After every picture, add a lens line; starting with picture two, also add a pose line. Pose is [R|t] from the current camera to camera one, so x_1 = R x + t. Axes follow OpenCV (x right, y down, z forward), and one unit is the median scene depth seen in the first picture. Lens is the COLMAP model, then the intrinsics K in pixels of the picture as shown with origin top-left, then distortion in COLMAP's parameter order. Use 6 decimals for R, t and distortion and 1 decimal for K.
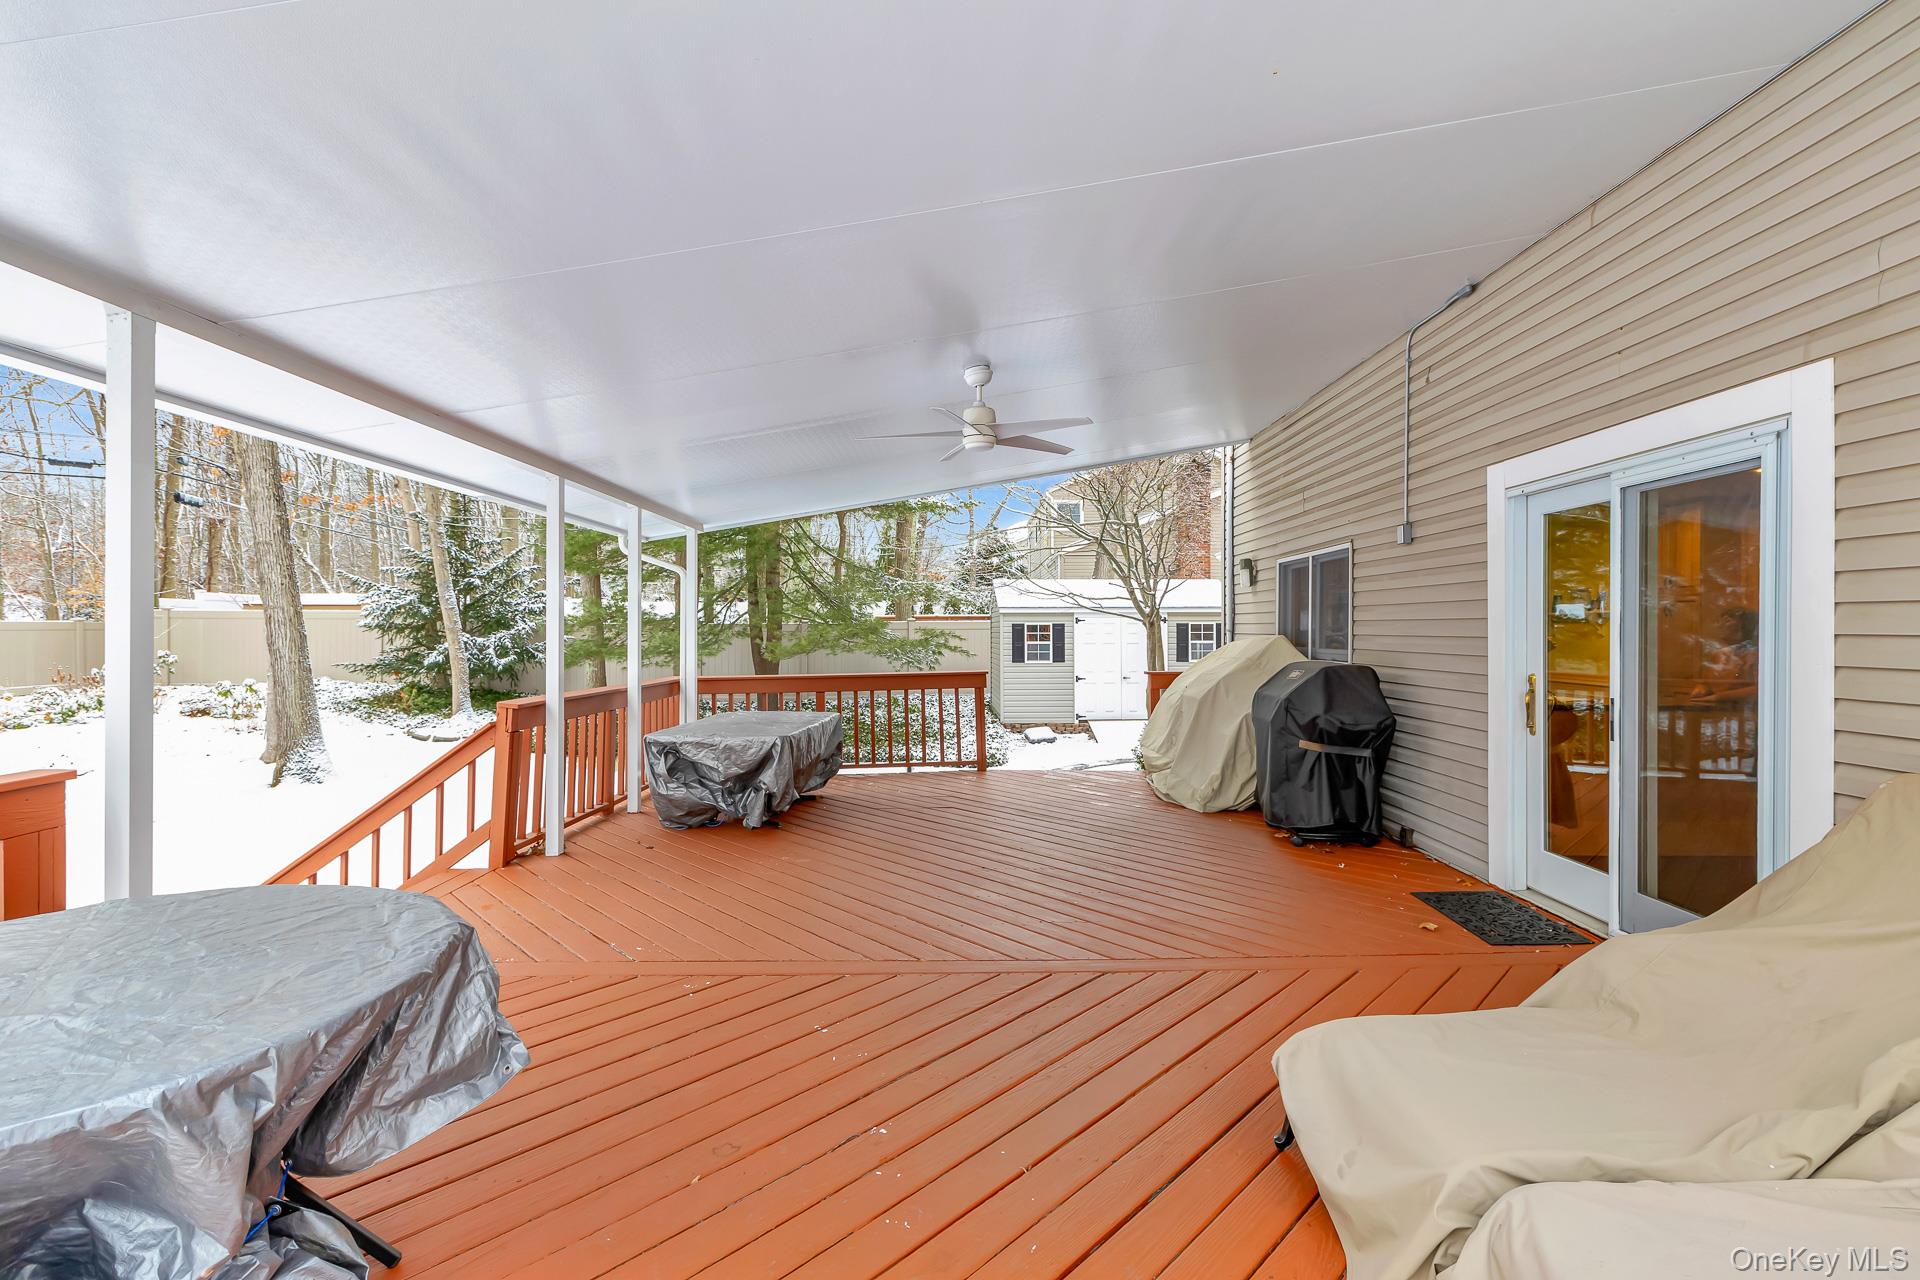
lens RADIAL K [[880.2, 0, 957.4], [0, 880.2, 626.0], [0, 0, 1]] dist [0.008311, 0.000341]
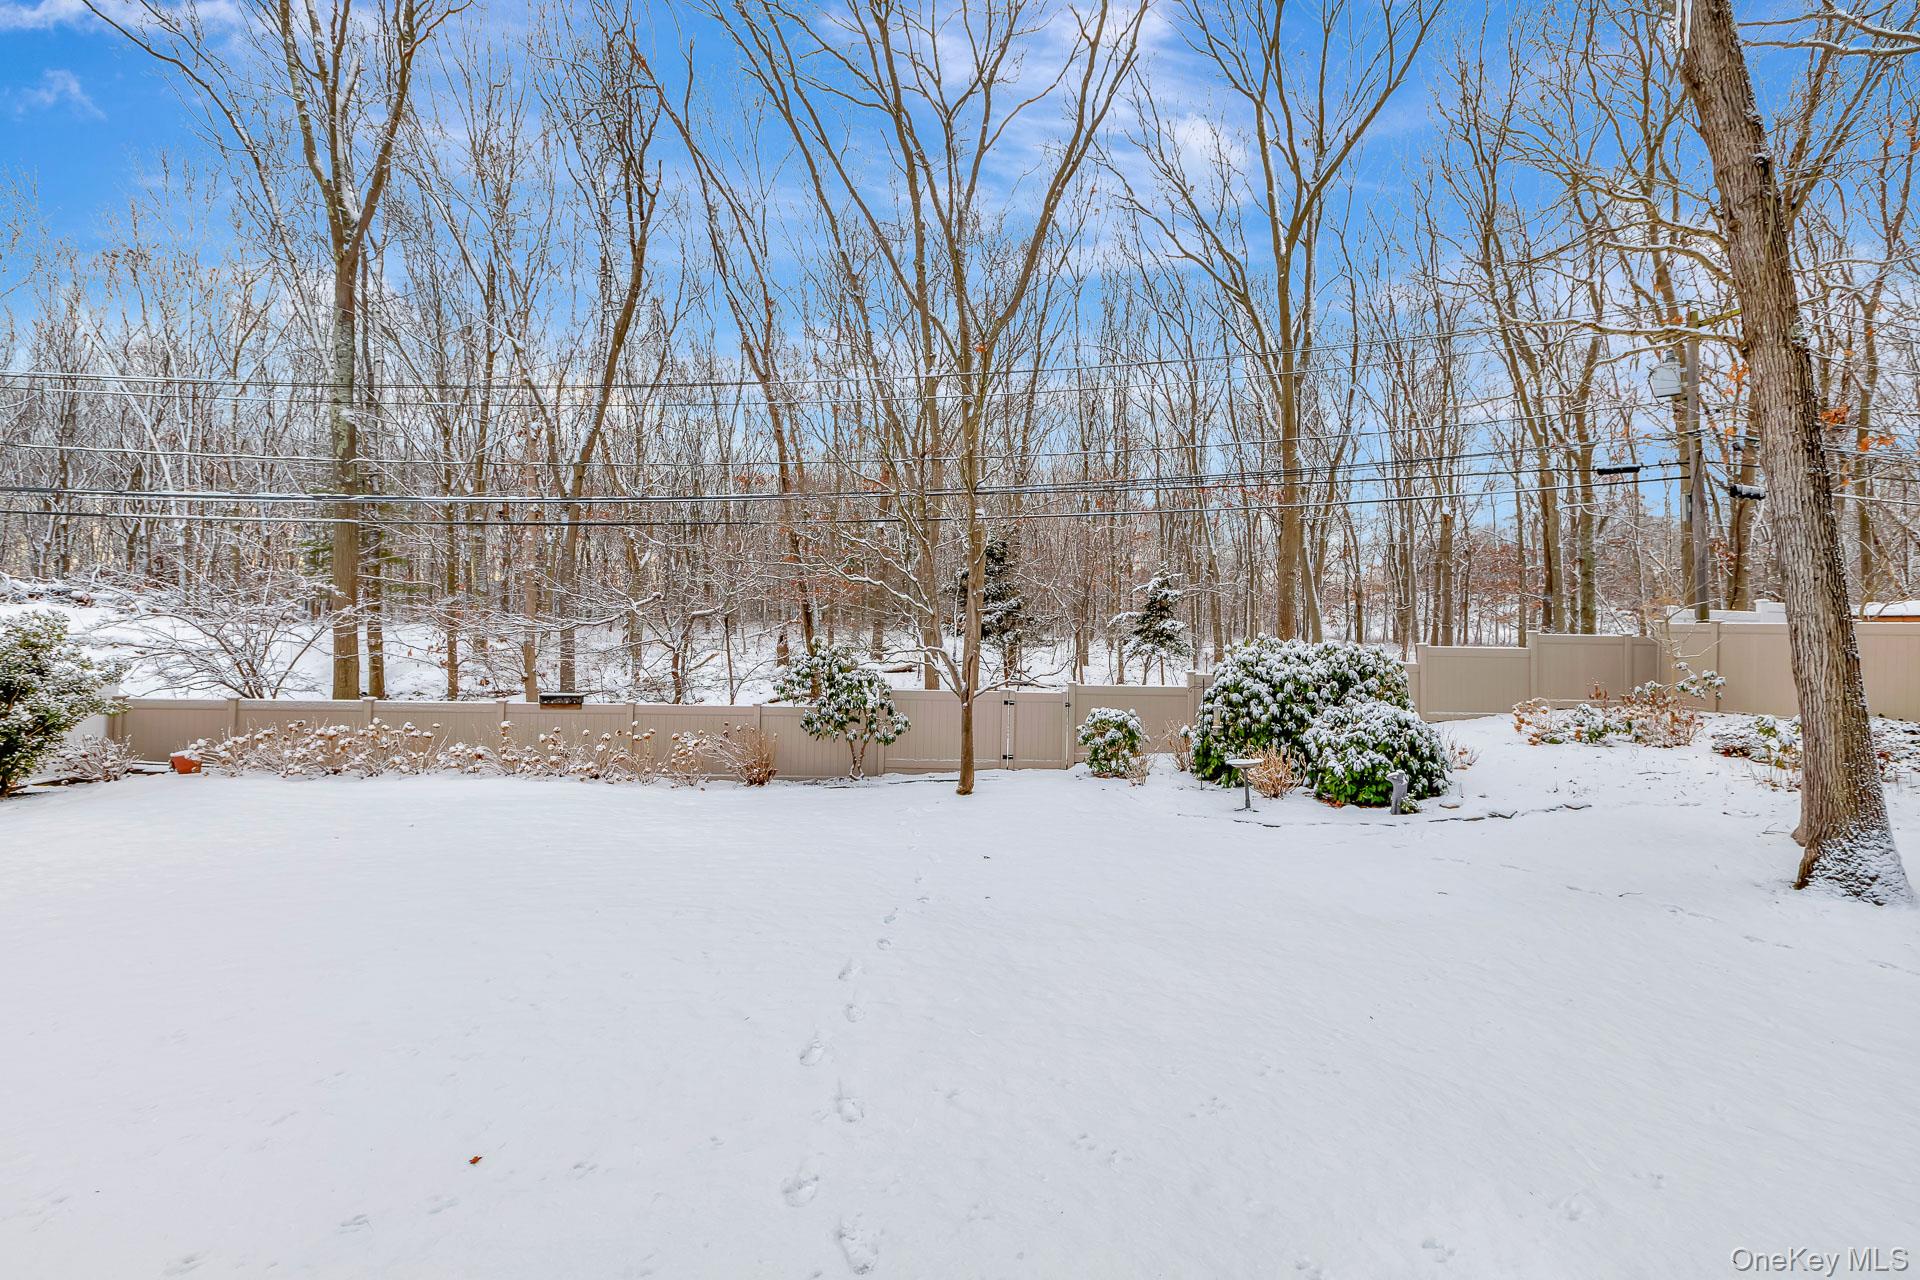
lens RADIAL K [[880.2, 0, 959.5], [0, 880.2, 627.4], [0, 0, 1]] dist [0.008311, 0.000341]
pose [[0.091040, -0.002395, -0.995844, -0.137245], [-0.015473, 0.999873, -0.003819, 0.000397], [0.995727, 0.015756, 0.090991, 0.250953]]
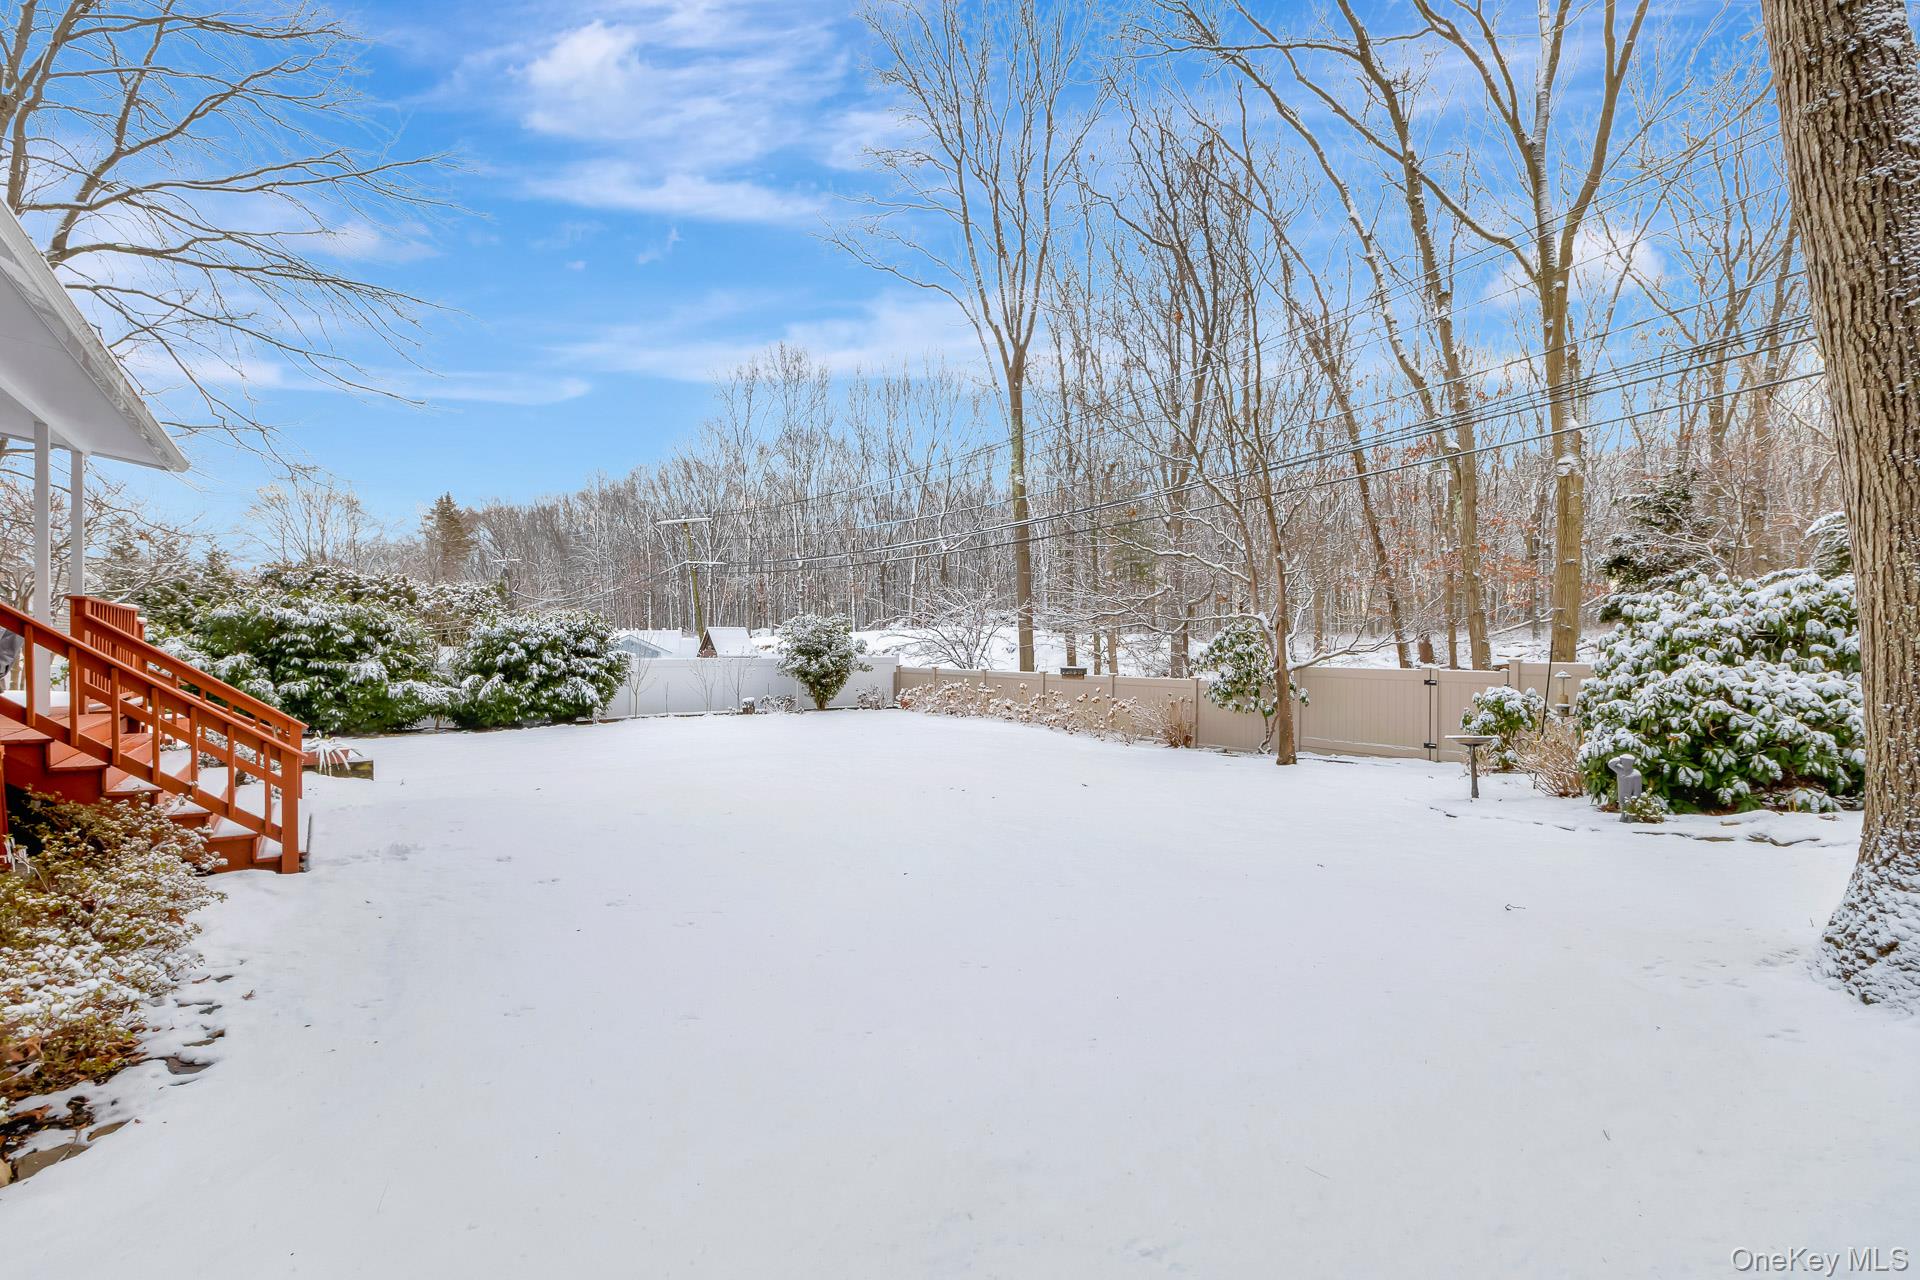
lens RADIAL K [[880.2, 0, 970.0], [0, 880.2, 647.5], [0, 0, 1]] dist [0.008311, 0.000341]
pose [[-0.789286, -0.005609, -0.614001, -0.256566], [-0.006016, 0.999981, -0.001402, 0.053225], [0.613997, 0.002587, -0.789304, 0.819069]]
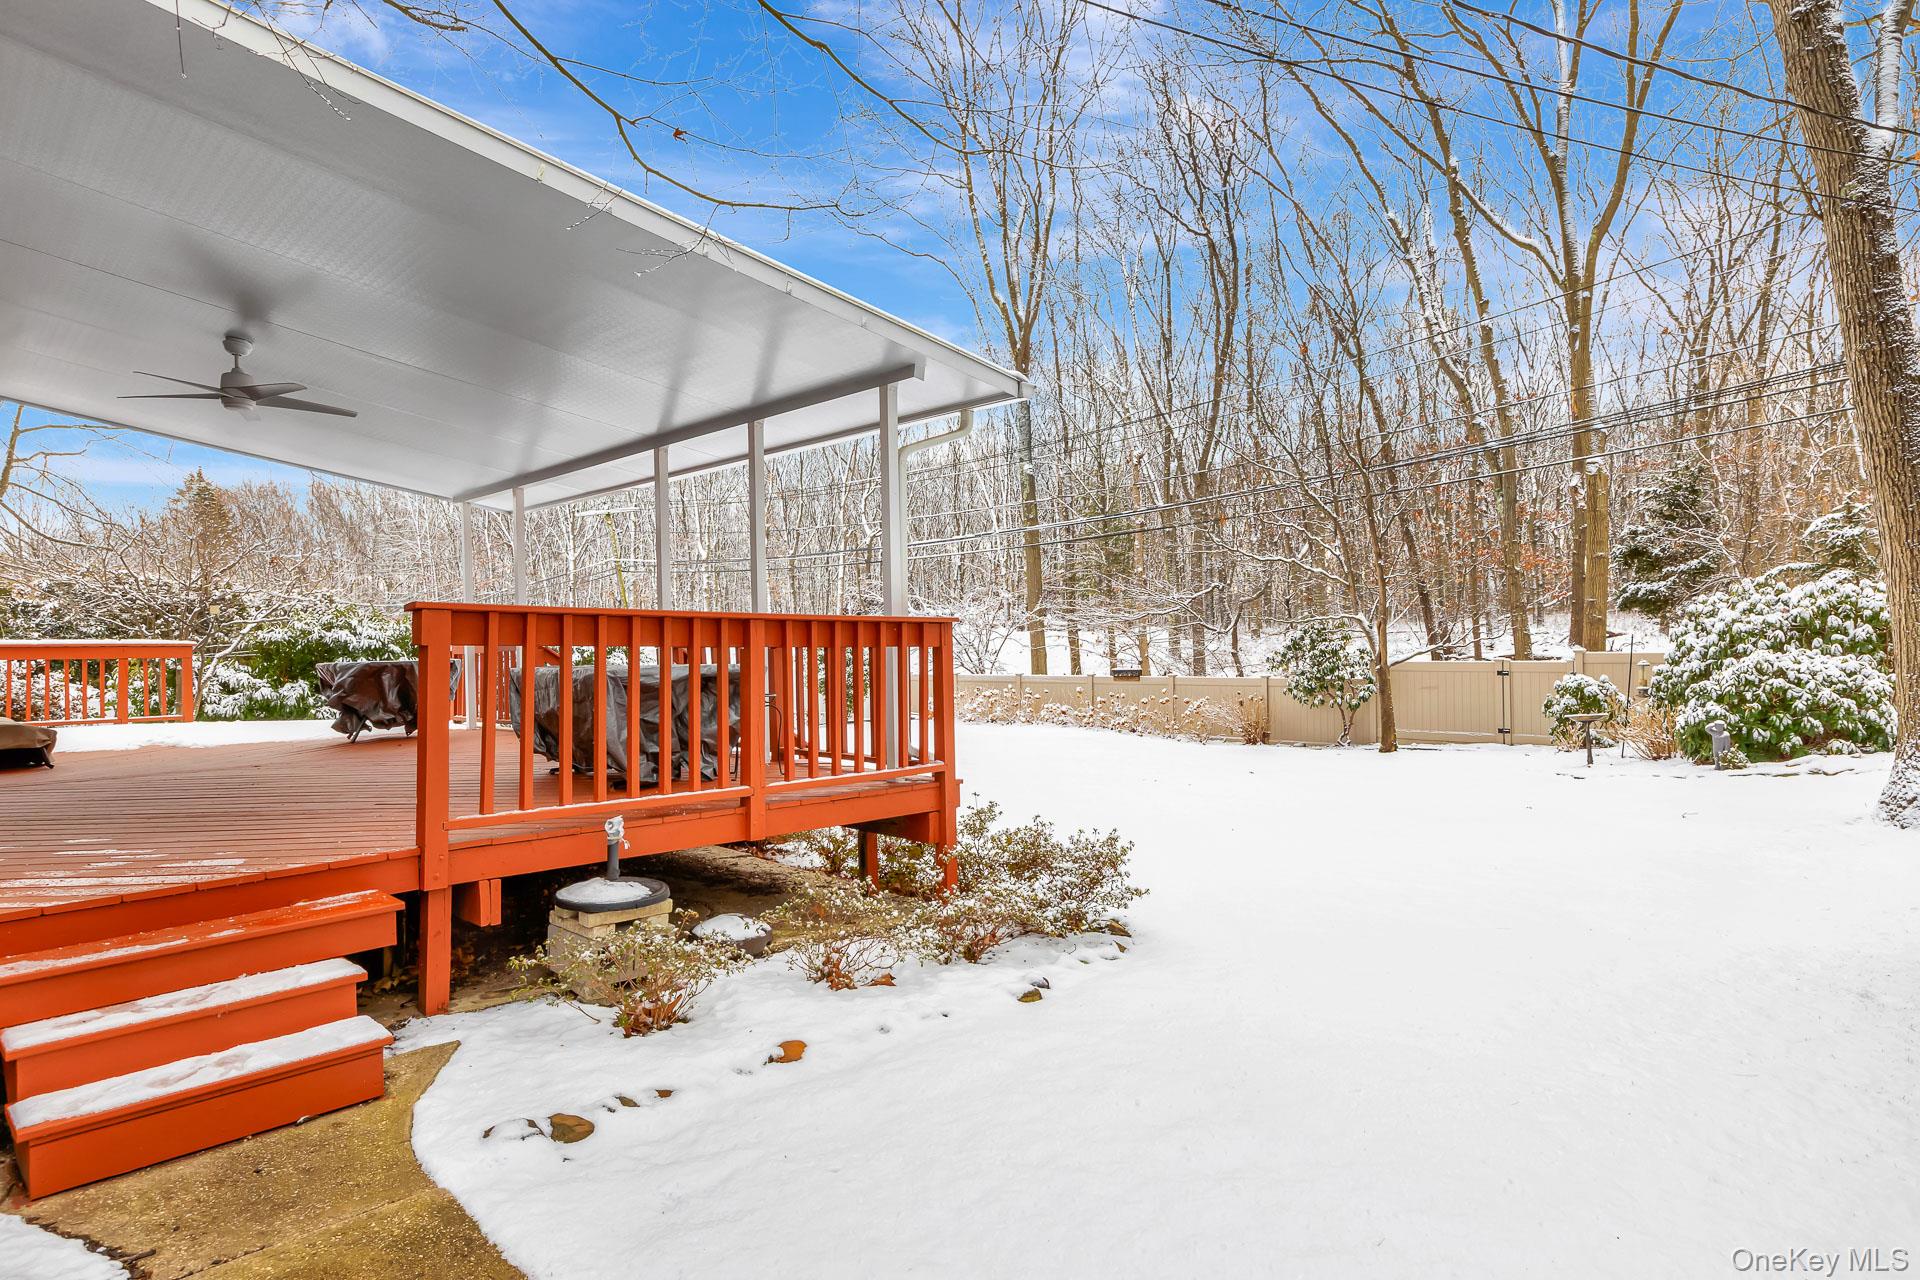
lens RADIAL K [[1108.9, 0, 957.1], [0, 1108.9, 652.9], [0, 0, 1]] dist [0.009610, -0.001898]
pose [[-0.702405, 0.018410, -0.711539, 0.125126], [0.020888, 0.999768, 0.005248, 0.043194], [0.711471, -0.011176, -0.702627, 0.835608]]
